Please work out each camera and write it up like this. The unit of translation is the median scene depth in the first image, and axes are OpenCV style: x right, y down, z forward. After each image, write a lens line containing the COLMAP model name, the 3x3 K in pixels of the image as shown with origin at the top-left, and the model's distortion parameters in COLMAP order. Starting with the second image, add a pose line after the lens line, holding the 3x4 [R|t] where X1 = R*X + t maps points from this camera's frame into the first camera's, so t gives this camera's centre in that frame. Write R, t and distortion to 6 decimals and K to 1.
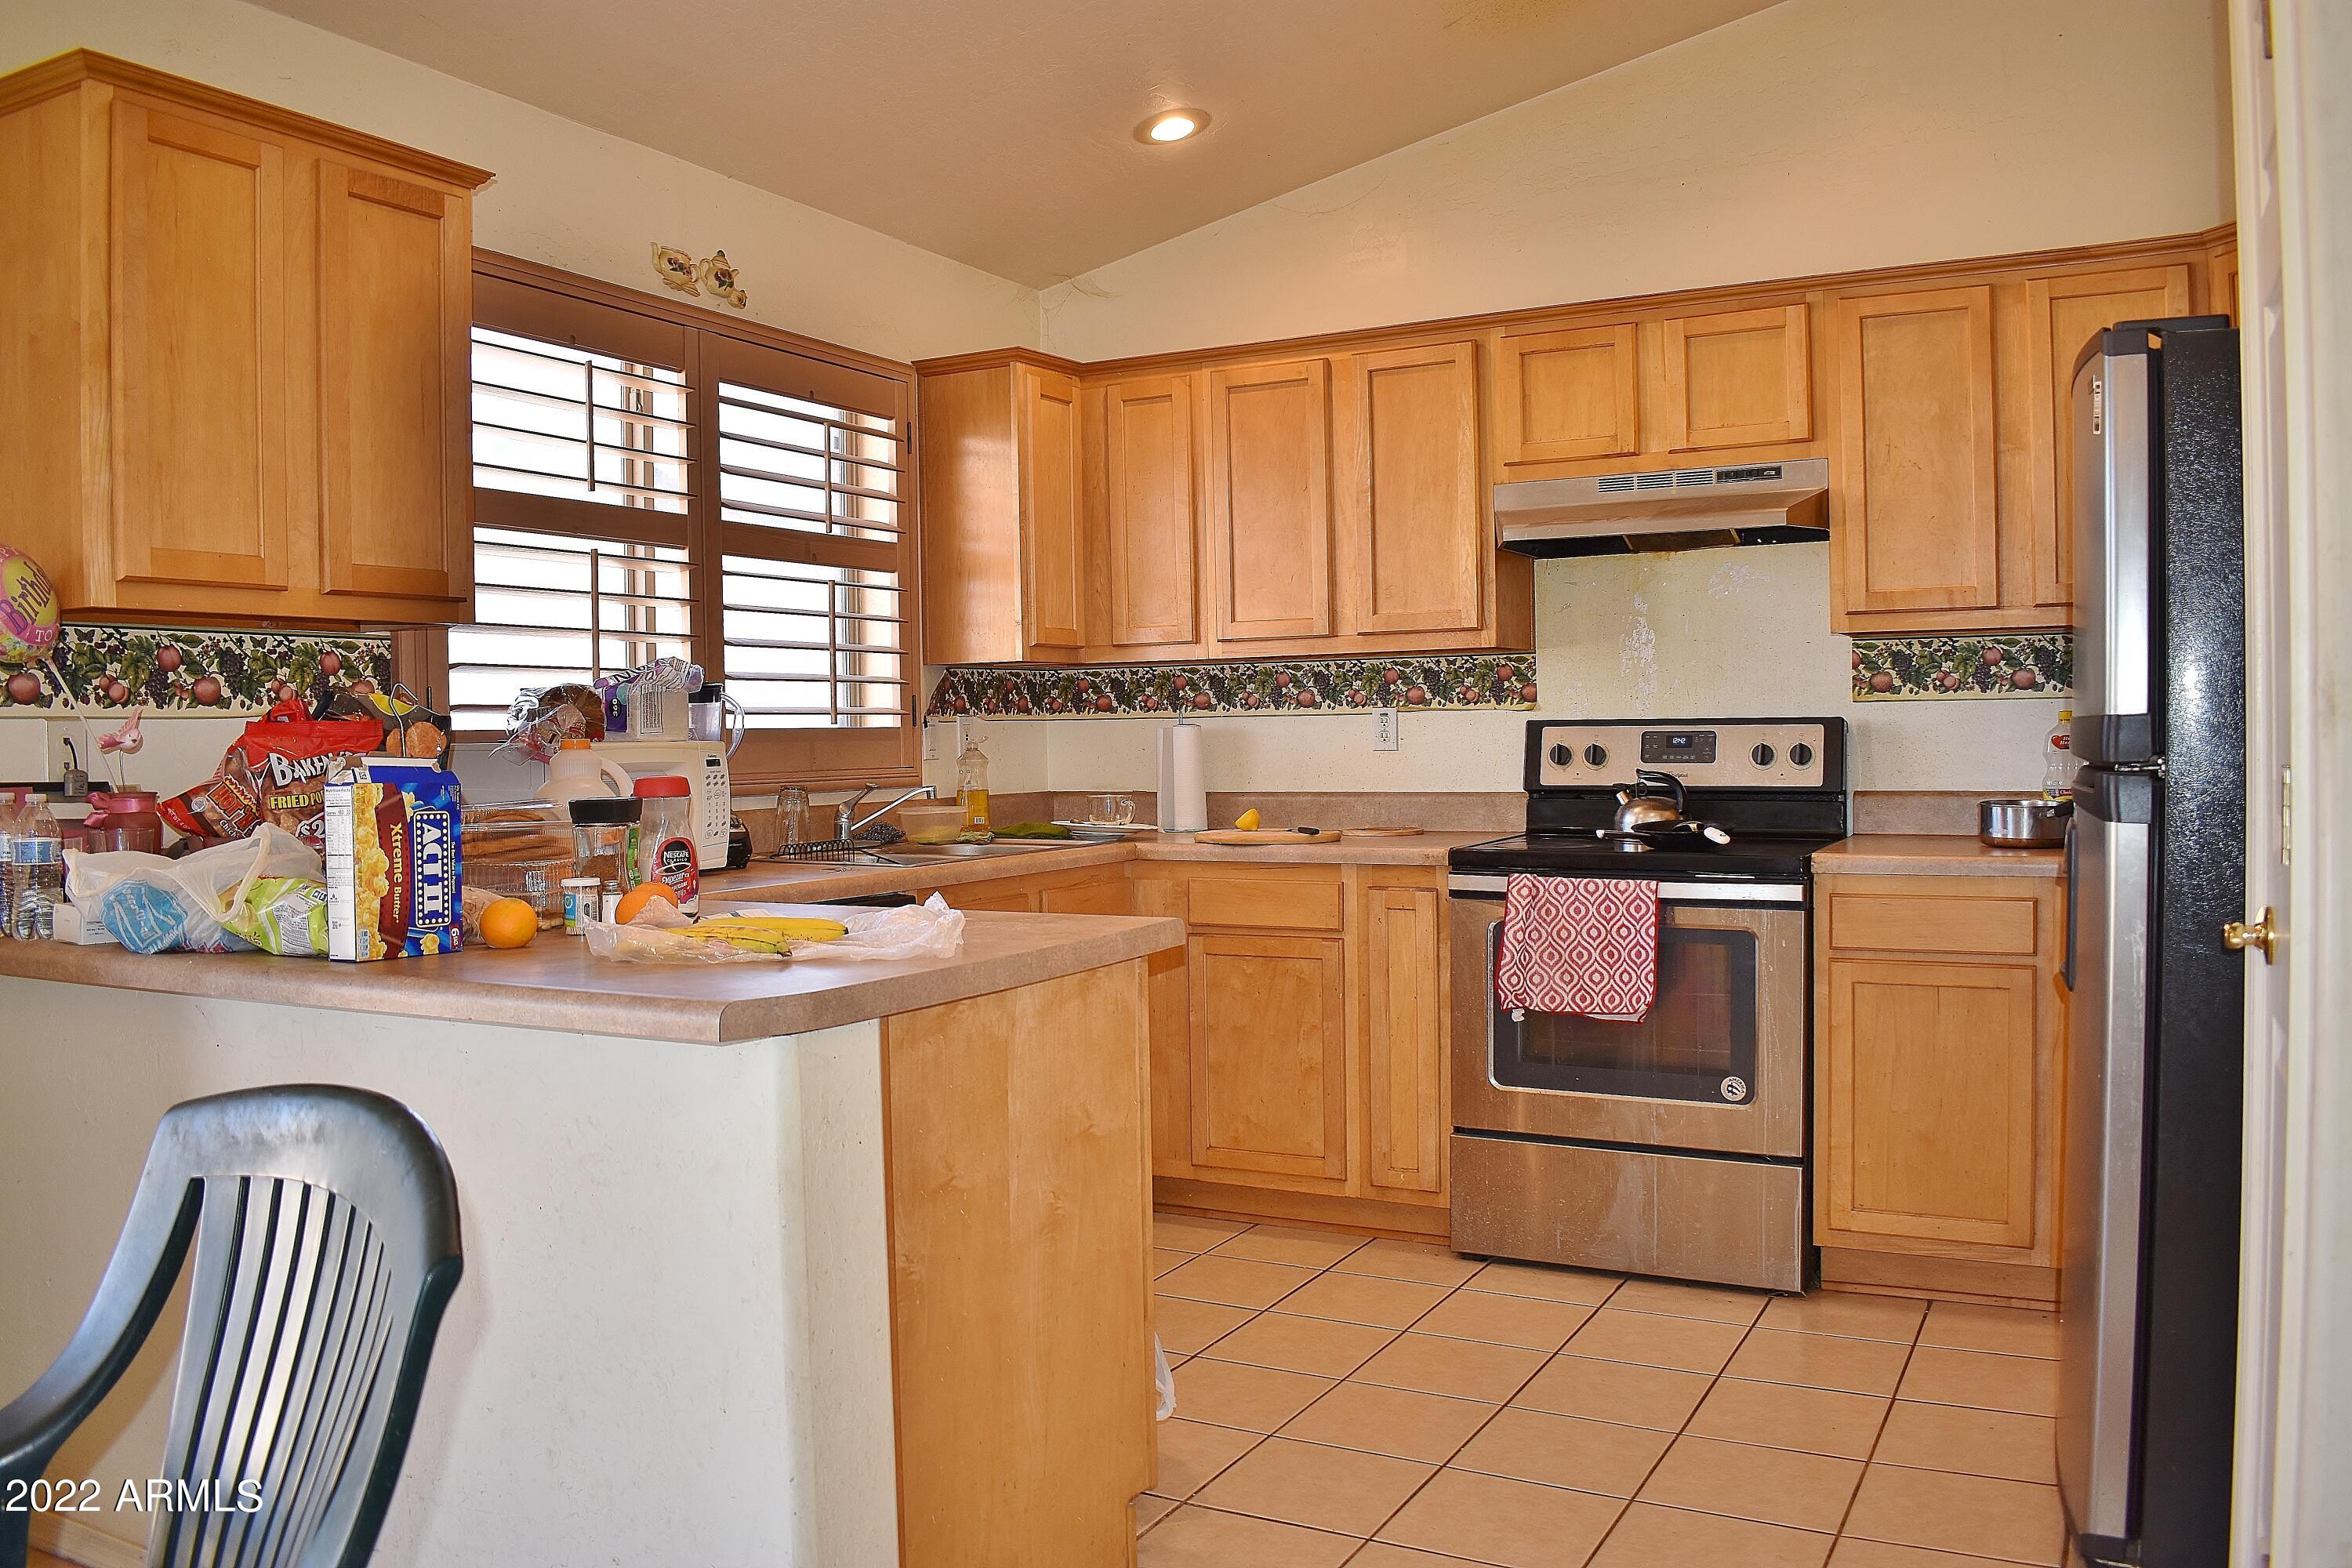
lens RADIAL K [[1828.4, 0, 1177.5], [0, 1828.4, 782.2], [0, 0, 1]] dist [-0.092653, 0.016808]
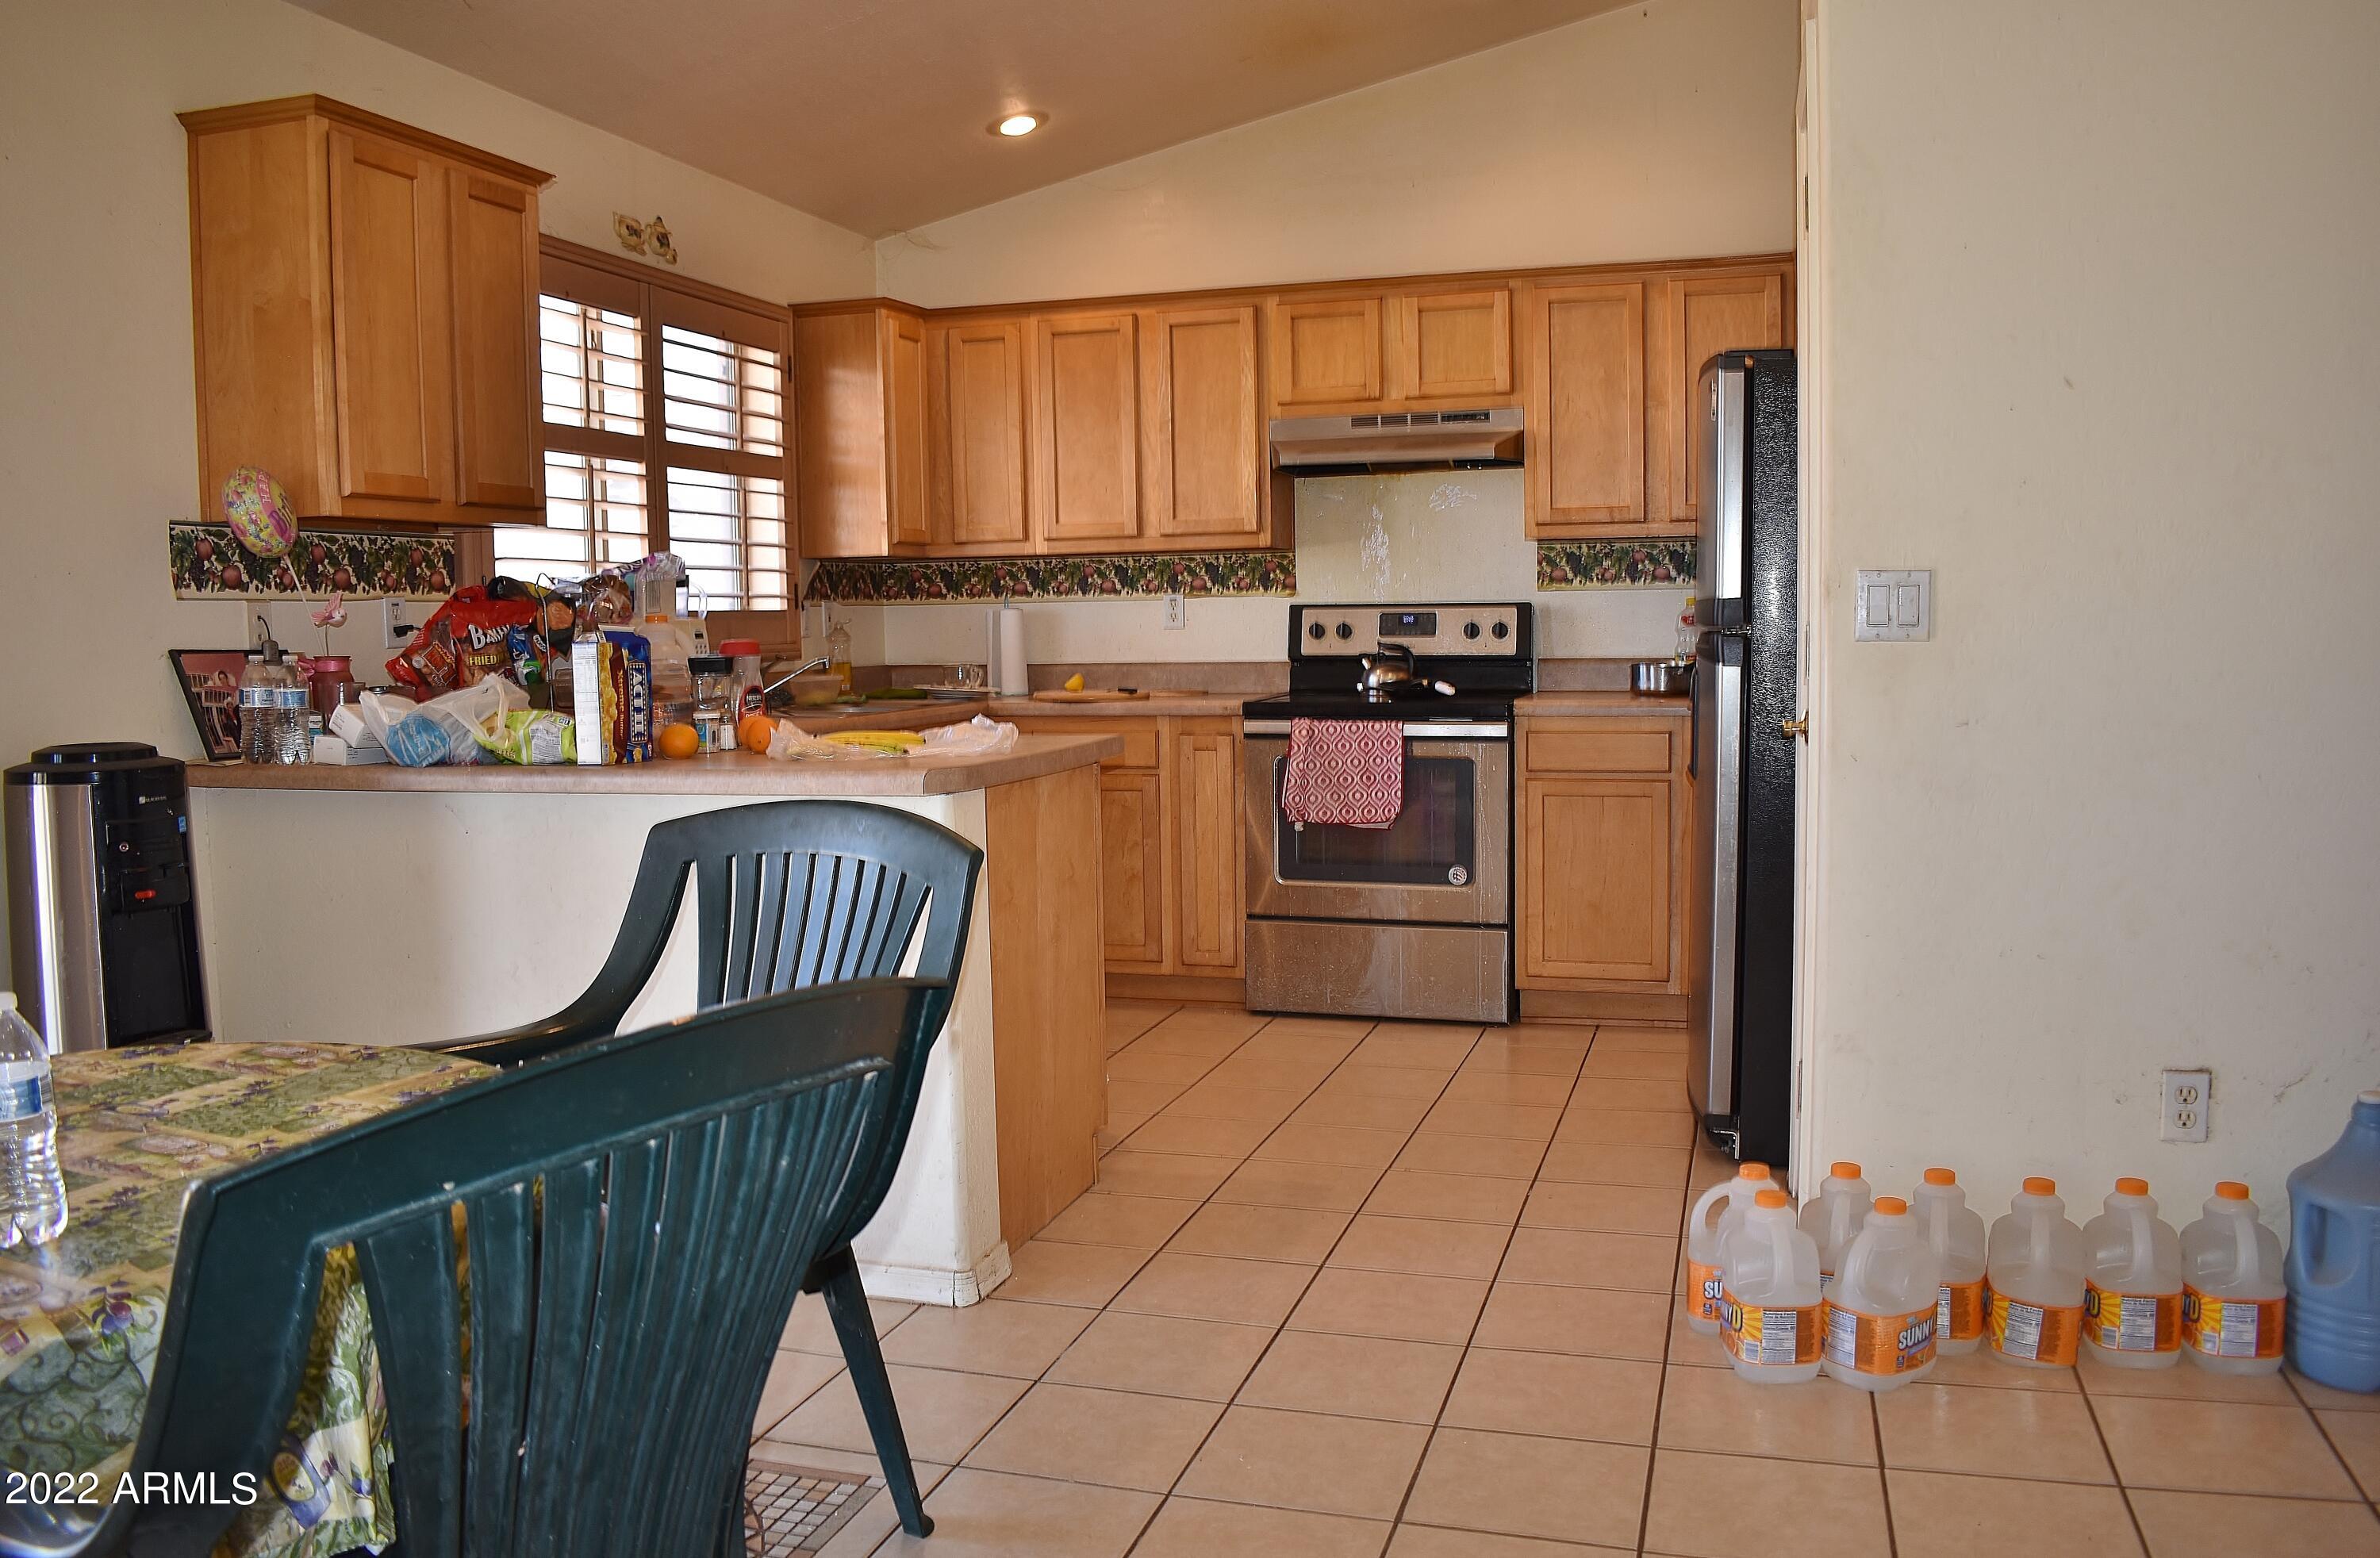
lens RADIAL K [[1875.0, 0, 1186.1], [0, 1875.0, 779.6], [0, 0, 1]] dist [-0.091907, 0.019601]
pose [[0.980468, -0.016473, 0.195986, -0.156650], [0.005397, 0.998364, 0.056914, 0.015591], [-0.196603, -0.054745, 0.978954, -0.311488]]
